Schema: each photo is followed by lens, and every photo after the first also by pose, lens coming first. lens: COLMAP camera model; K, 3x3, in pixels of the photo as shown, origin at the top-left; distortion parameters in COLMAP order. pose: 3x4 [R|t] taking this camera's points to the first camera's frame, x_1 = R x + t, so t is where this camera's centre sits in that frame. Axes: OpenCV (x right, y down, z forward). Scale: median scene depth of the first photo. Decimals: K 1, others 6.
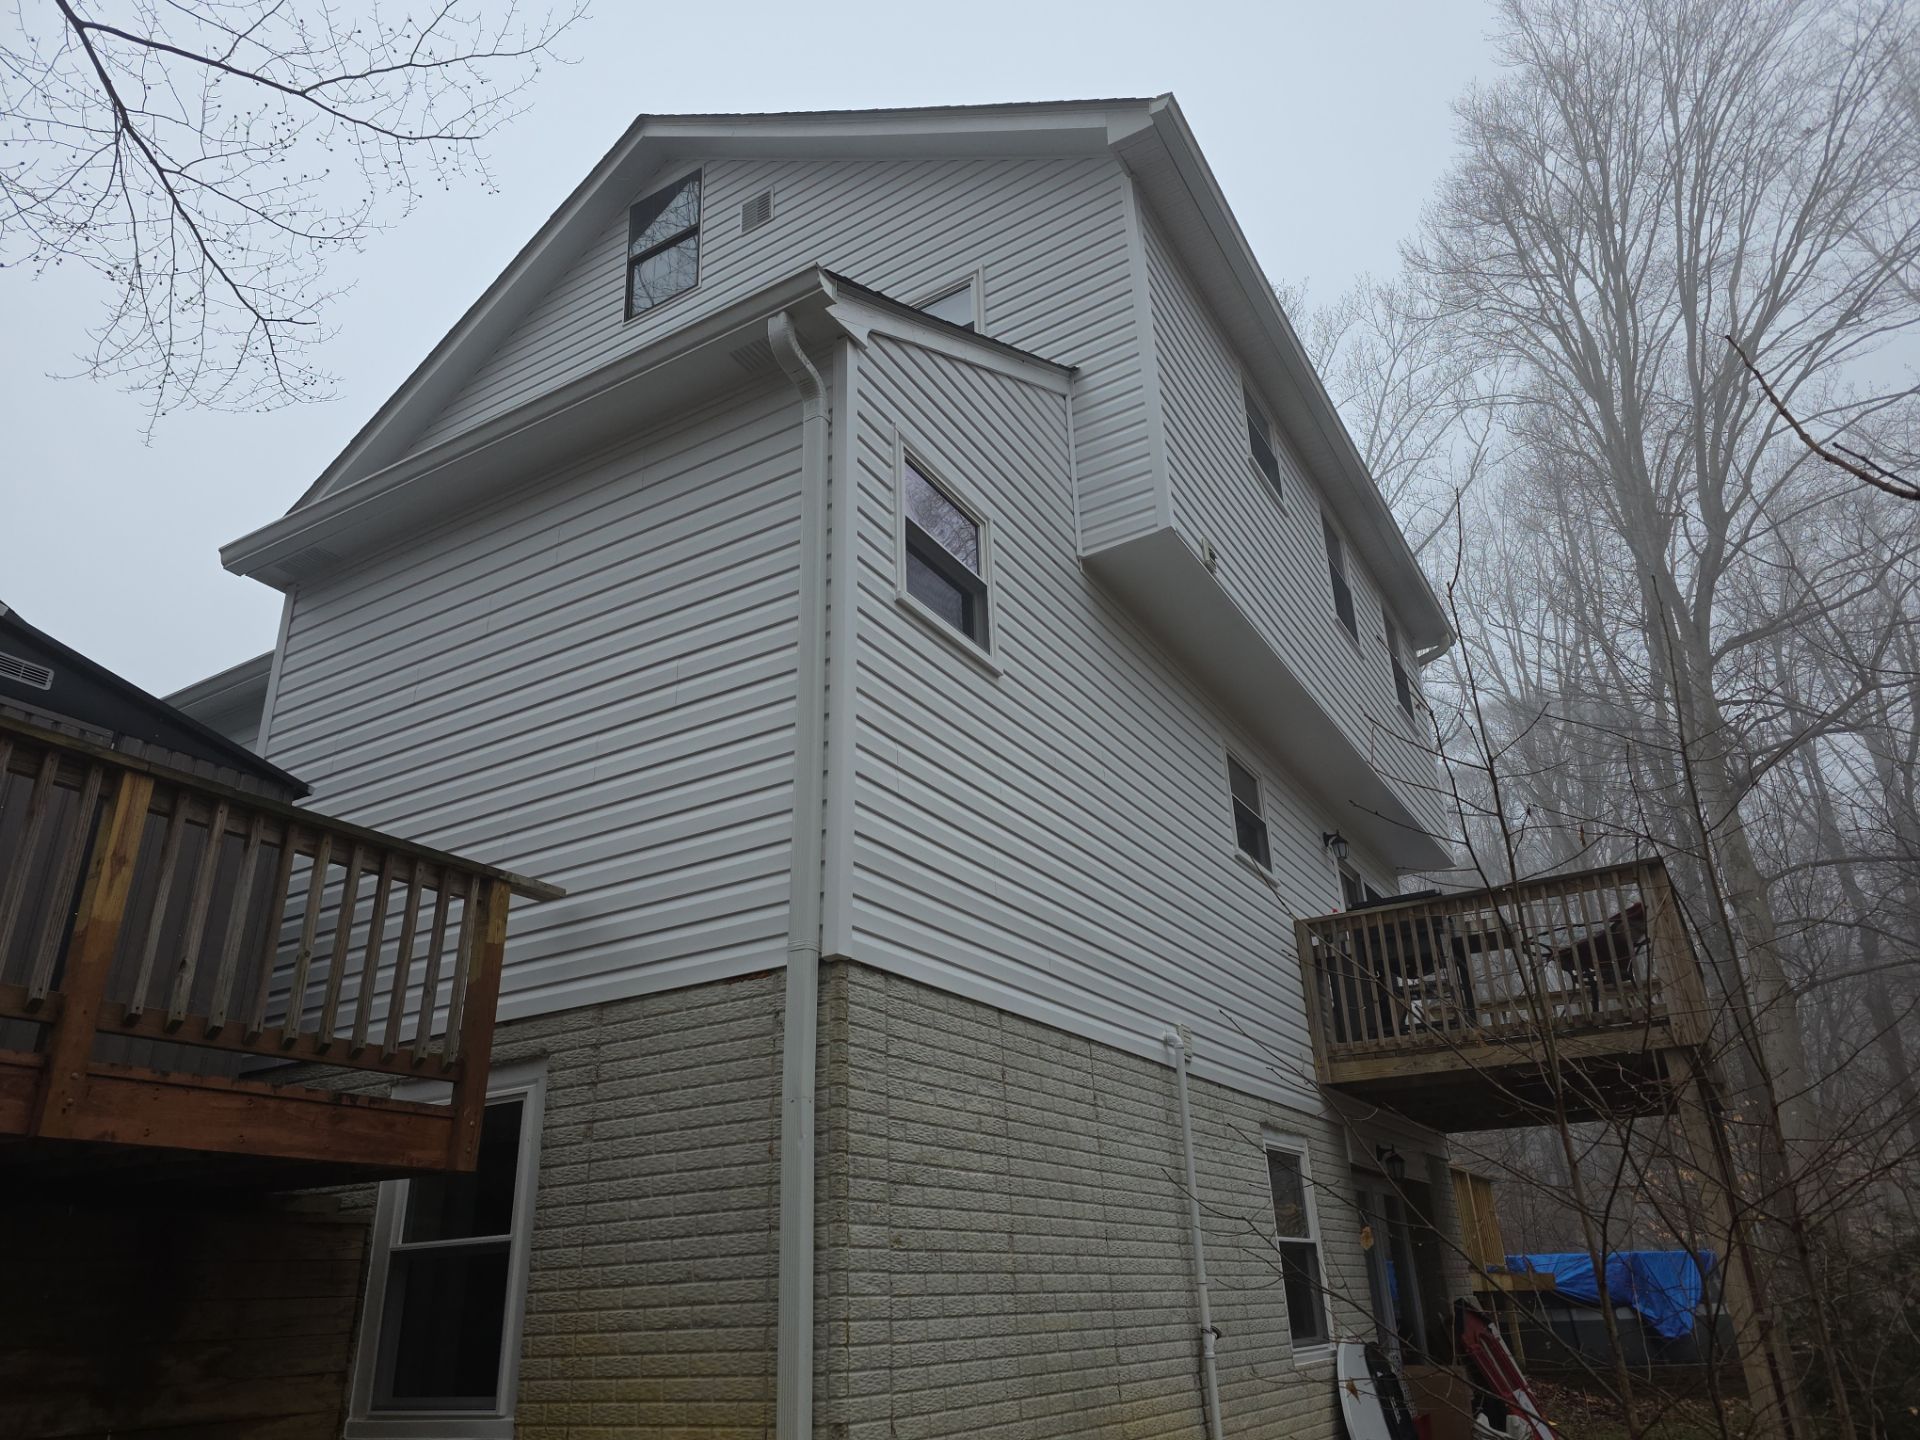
lens RADIAL K [[1296.1, 0, 960.2], [0, 1296.1, 734.4], [0, 0, 1]] dist [0.025789, -0.004313]
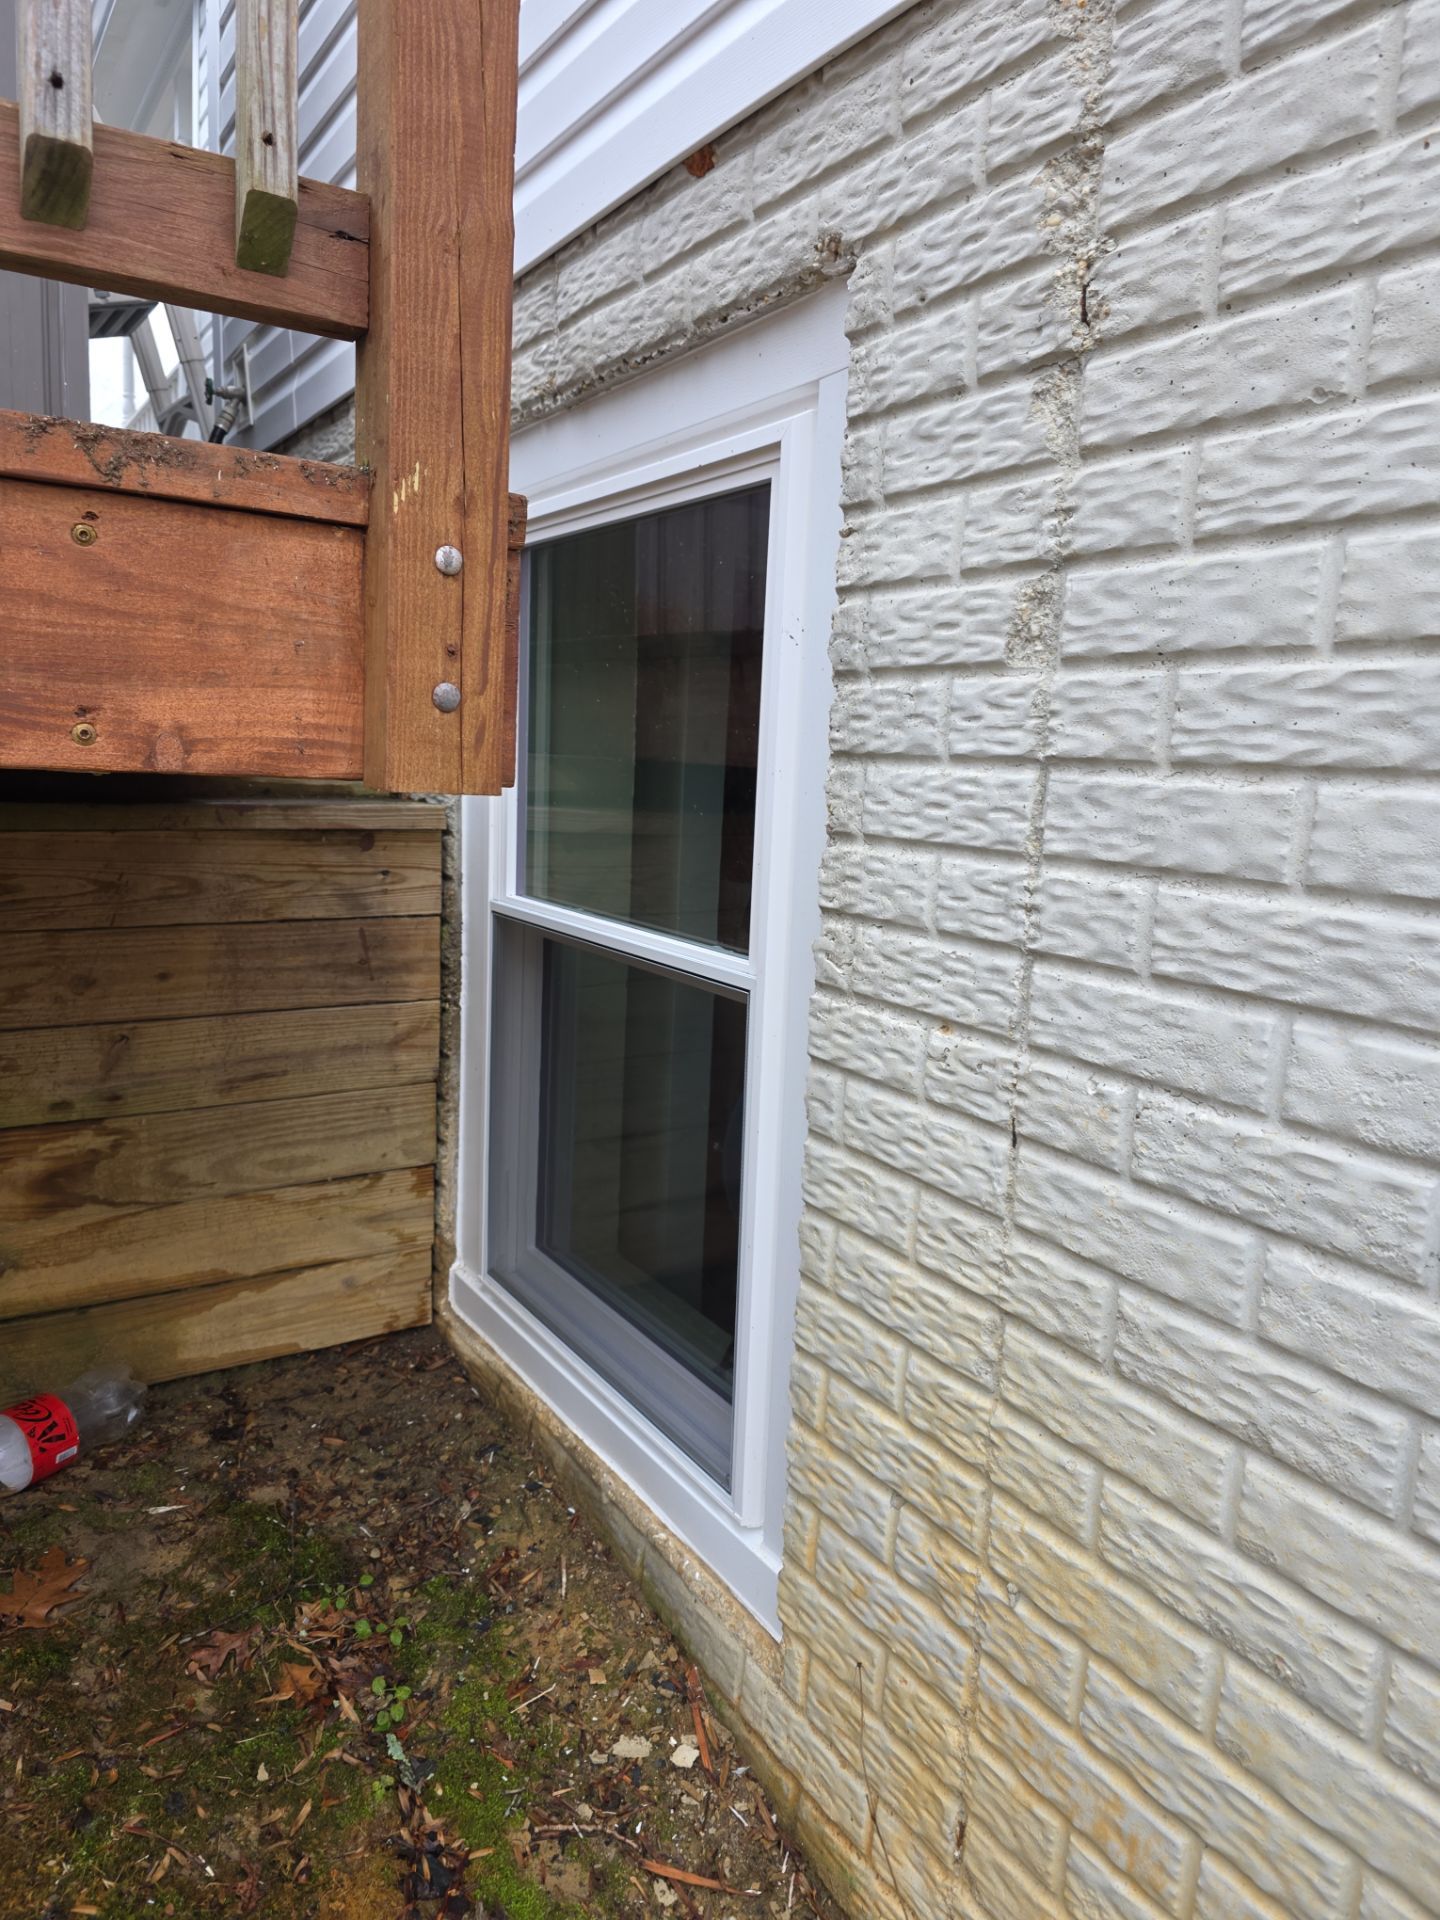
lens RADIAL K [[1296.1, 0, 713.8], [0, 1296.1, 964.9], [0, 0, 1]] dist [0.025789, -0.004313]
pose [[0.895172, 0.141747, -0.422582, -0.233444], [0.109348, 0.849272, 0.516508, 0.237848], [0.432100, -0.508571, 0.744745, 0.787237]]
